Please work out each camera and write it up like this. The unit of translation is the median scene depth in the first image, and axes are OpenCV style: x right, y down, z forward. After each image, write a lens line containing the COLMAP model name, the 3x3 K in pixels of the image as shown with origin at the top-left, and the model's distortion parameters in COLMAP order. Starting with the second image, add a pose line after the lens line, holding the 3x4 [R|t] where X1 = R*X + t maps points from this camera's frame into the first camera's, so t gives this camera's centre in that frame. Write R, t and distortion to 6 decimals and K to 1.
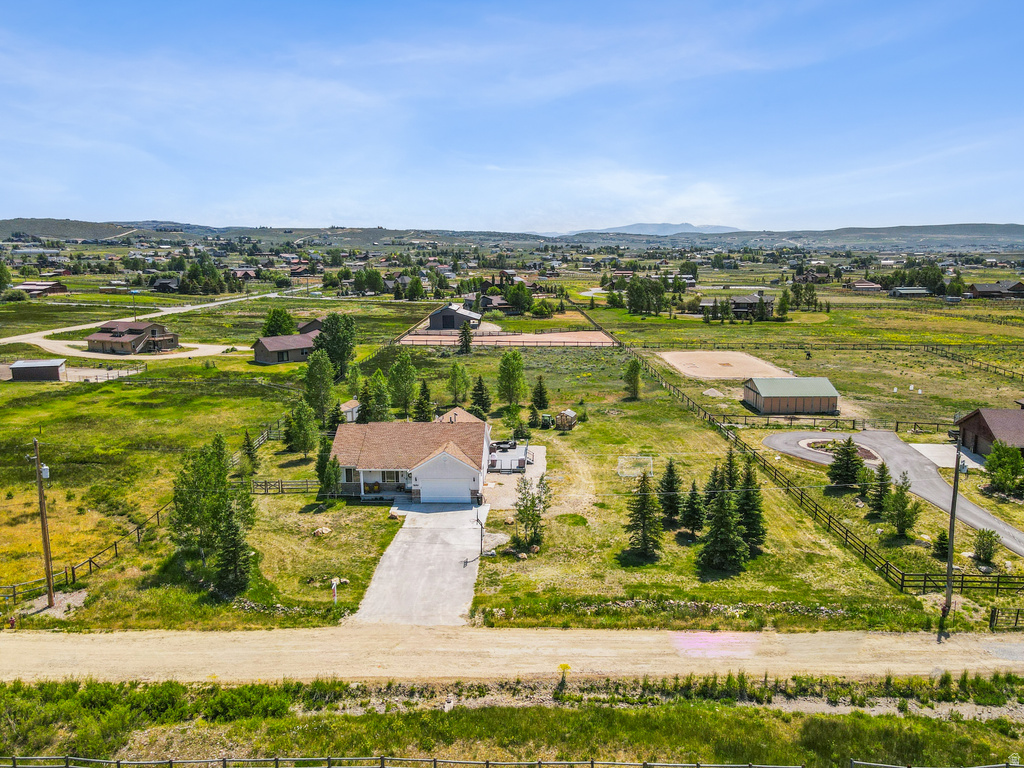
lens RADIAL K [[751.0, 0, 519.6], [0, 751.0, 383.9], [0, 0, 1]] dist [-0.001649, 0.026955]
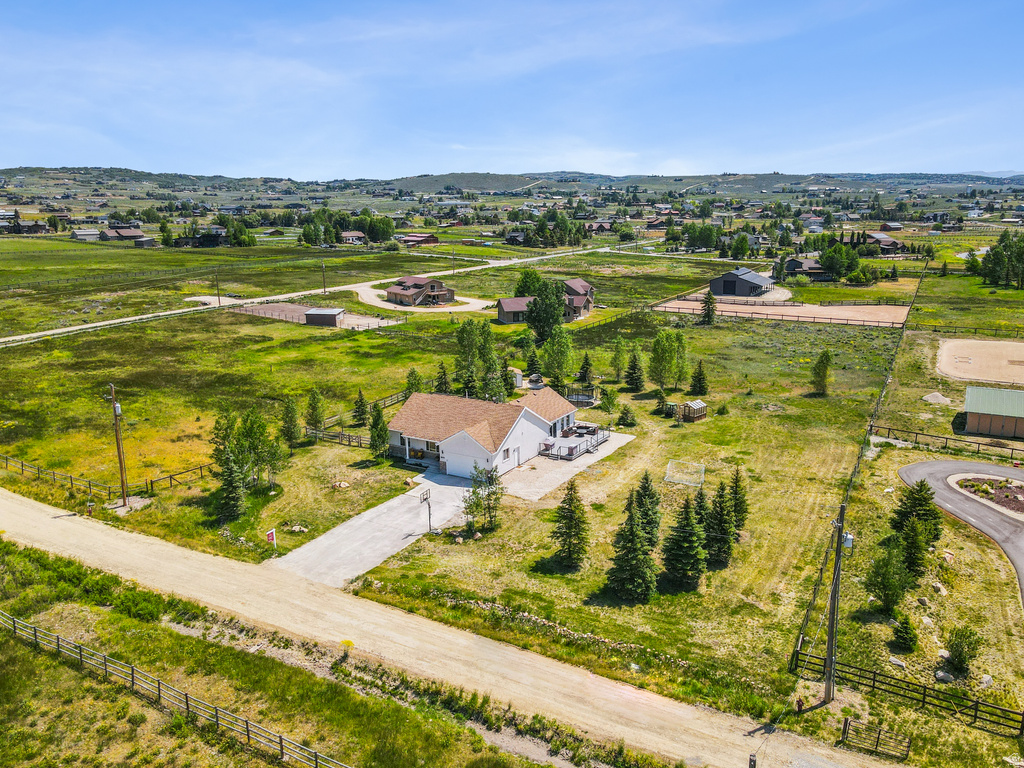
lens RADIAL K [[771.9, 0, 519.3], [0, 771.9, 383.5], [0, 0, 1]] dist [-0.009812, 0.044005]
pose [[0.875255, 0.104900, -0.472149, 0.411107], [-0.075847, 0.993888, 0.080214, -0.059464], [0.477677, -0.034397, 0.877862, 0.073513]]
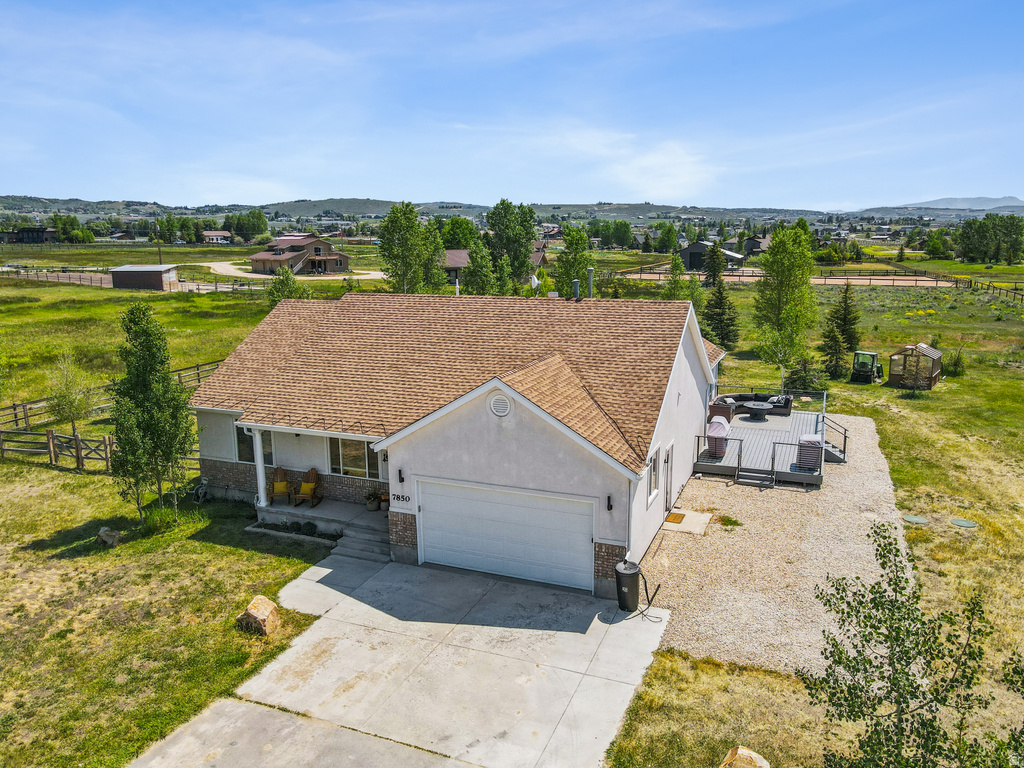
lens RADIAL K [[751.0, 0, 519.6], [0, 751.0, 383.9], [0, 0, 1]] dist [-0.001649, 0.026955]
pose [[0.940255, 0.066507, -0.333912, -0.008102], [-0.058197, 0.997697, 0.034841, 0.071279], [0.335460, -0.013327, 0.941960, 0.662897]]
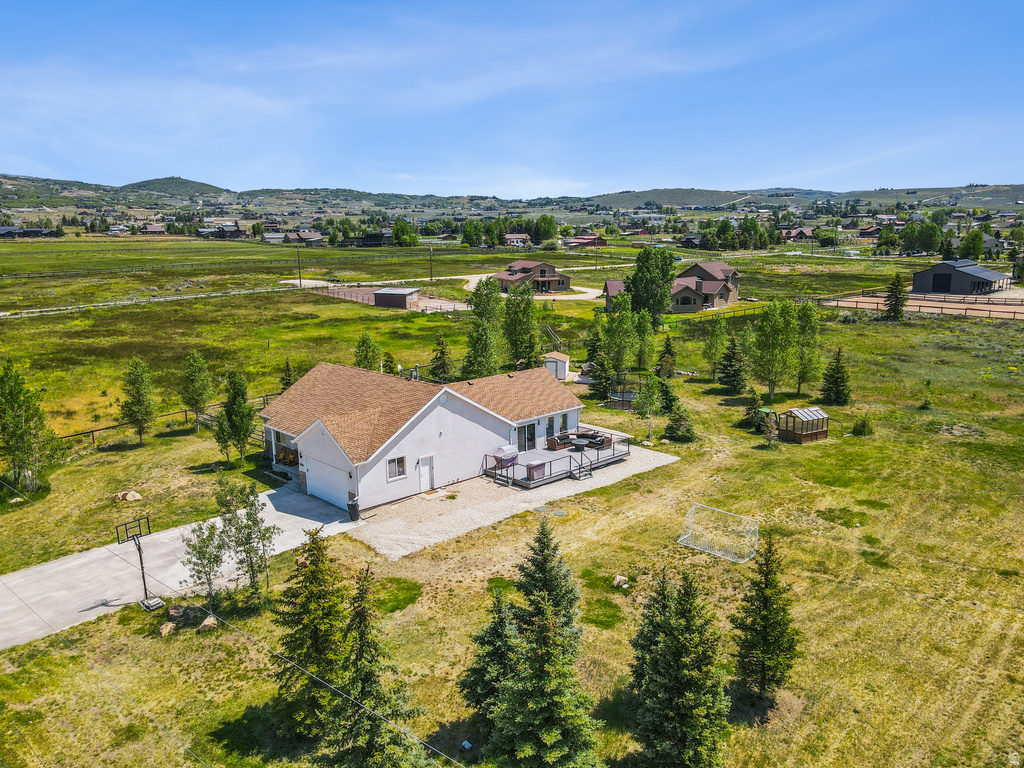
lens RADIAL K [[782.8, 0, 516.8], [0, 782.8, 386.0], [0, 0, 1]] dist [0.007422, 0.015519]
pose [[0.720800, 0.135367, -0.679796, 0.378300], [-0.111407, 0.990619, 0.079133, -0.002921], [0.684131, 0.018695, 0.729119, 0.560793]]
